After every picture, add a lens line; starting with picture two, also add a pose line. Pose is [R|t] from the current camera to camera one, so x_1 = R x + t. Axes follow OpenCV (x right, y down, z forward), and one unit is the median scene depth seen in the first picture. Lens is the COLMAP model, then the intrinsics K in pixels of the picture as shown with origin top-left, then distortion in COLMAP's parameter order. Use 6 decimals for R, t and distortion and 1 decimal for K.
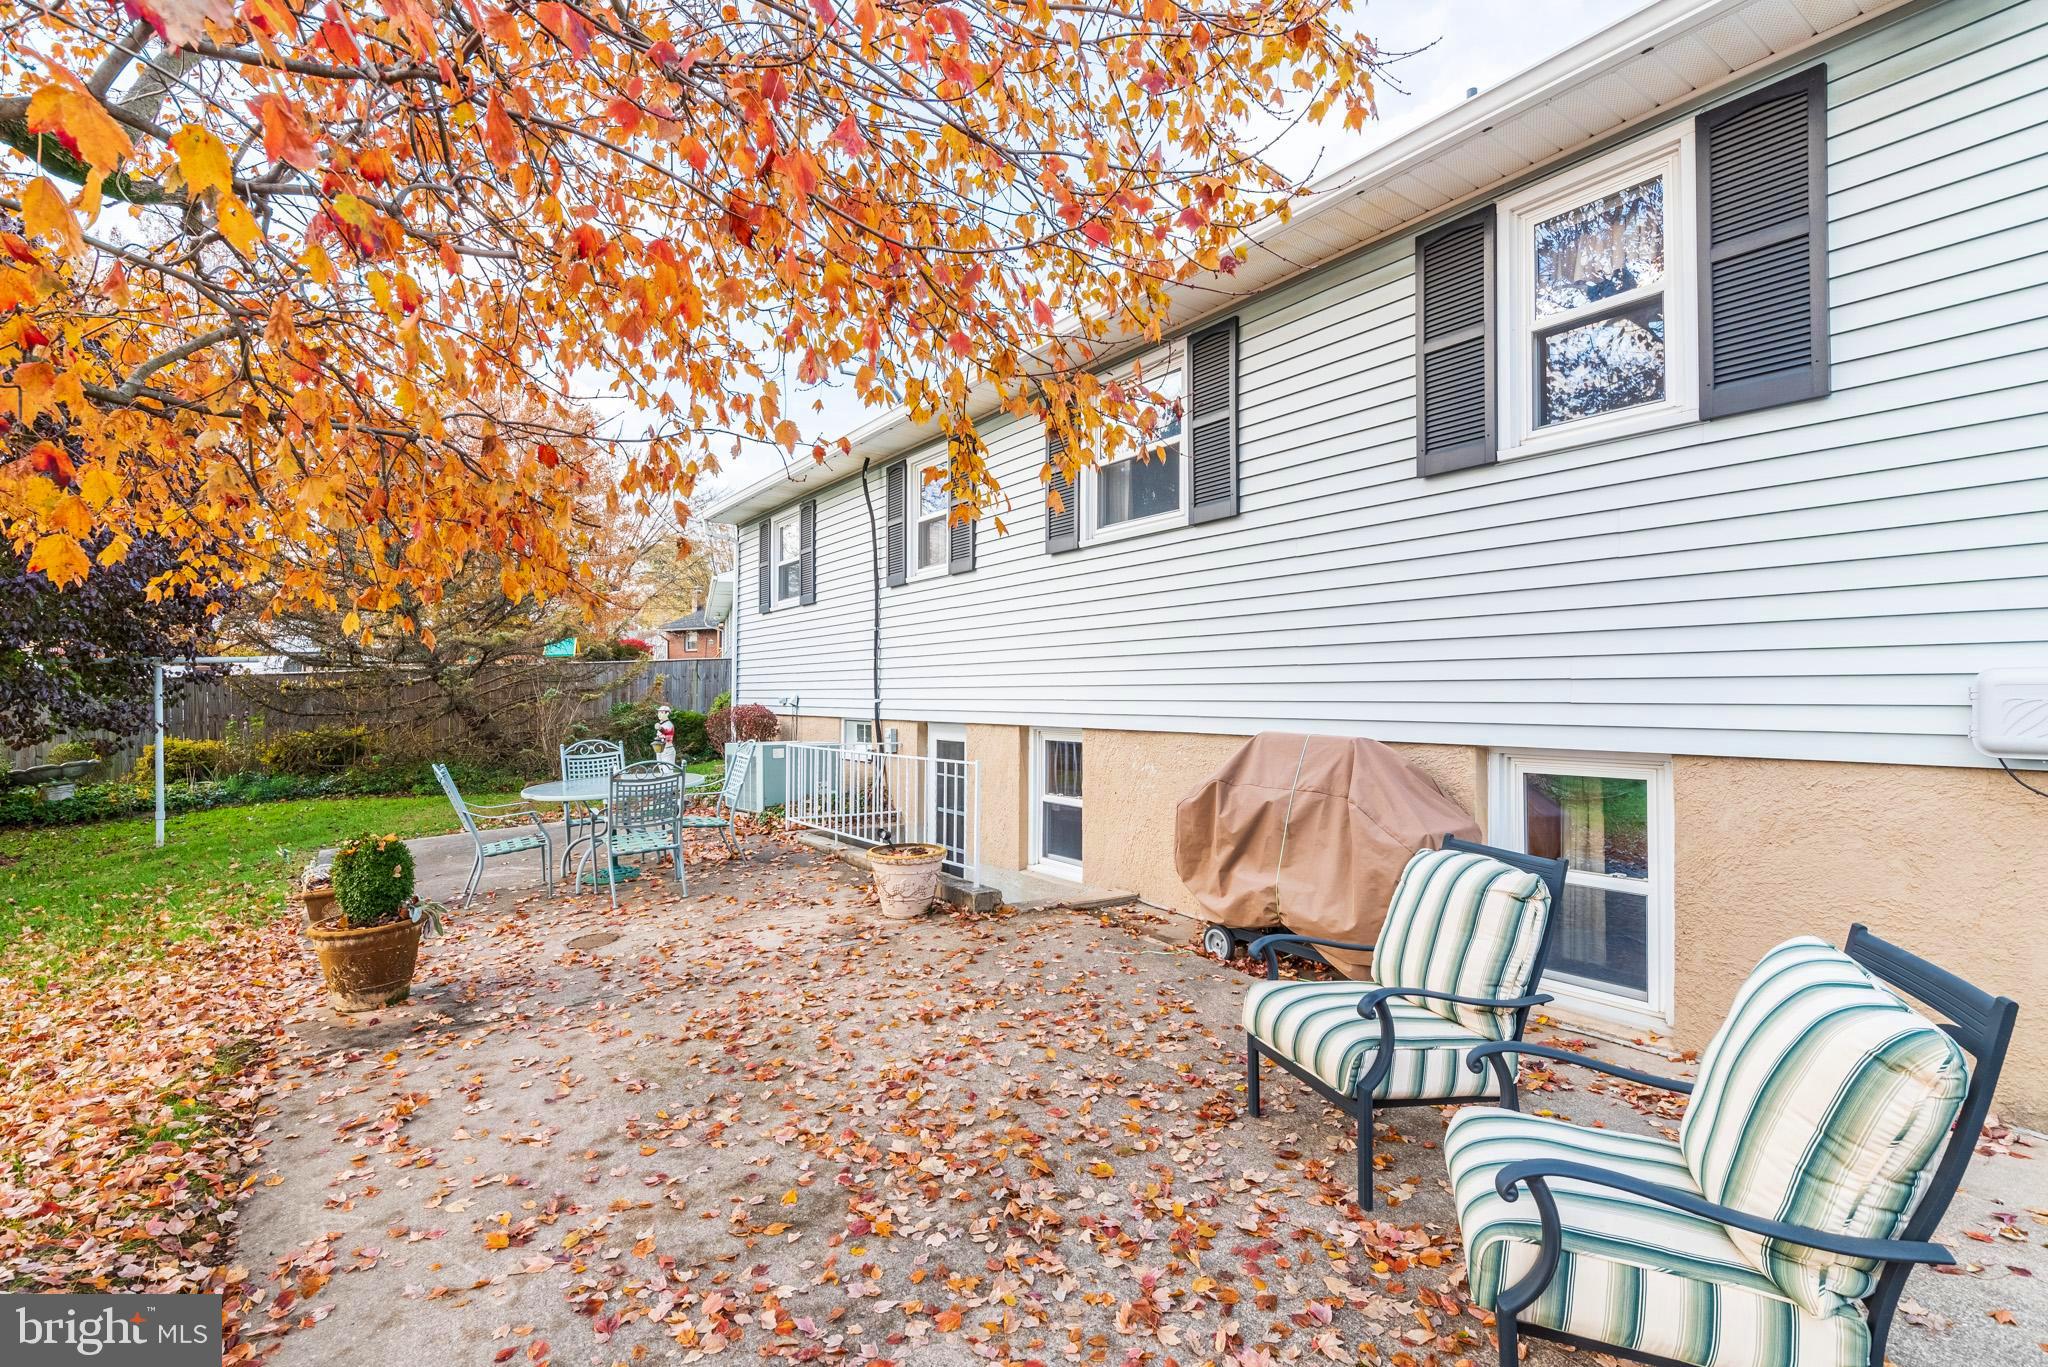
lens RADIAL K [[960.4, 0, 1024.1], [0, 960.4, 698.2], [0, 0, 1]] dist [-0.000273, -0.000020]
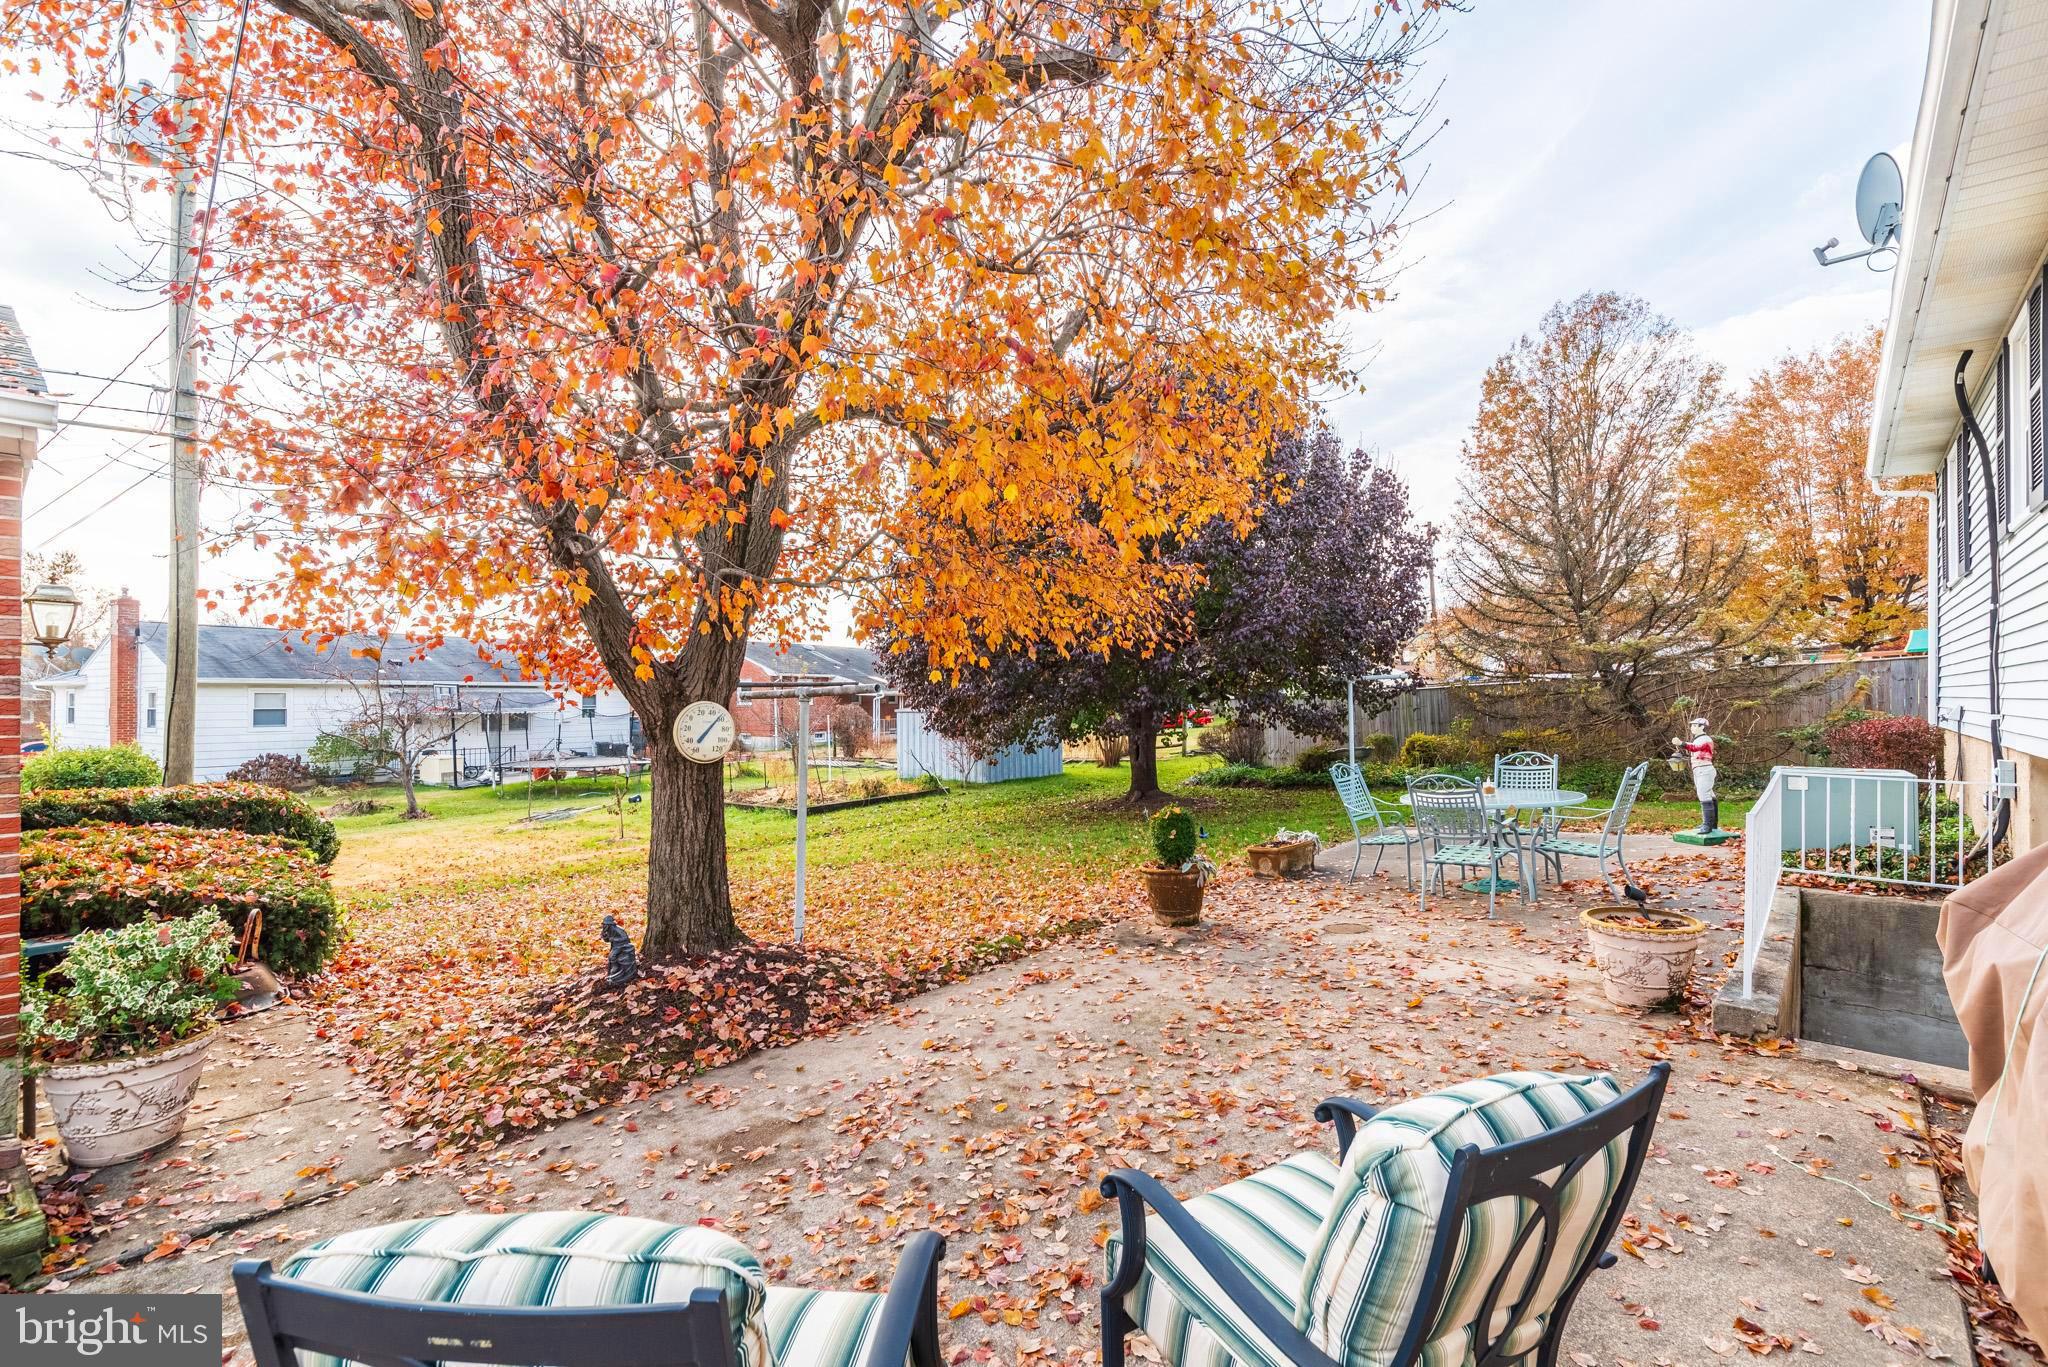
lens RADIAL K [[908.2, 0, 1022.2], [0, 908.2, 691.3], [0, 0, 1]] dist [-0.002230, -0.000660]
pose [[0.227917, -0.008565, -0.973643, 0.362077], [-0.000389, 0.999960, -0.008888, -0.011457], [0.973680, 0.002404, 0.227905, 0.280456]]
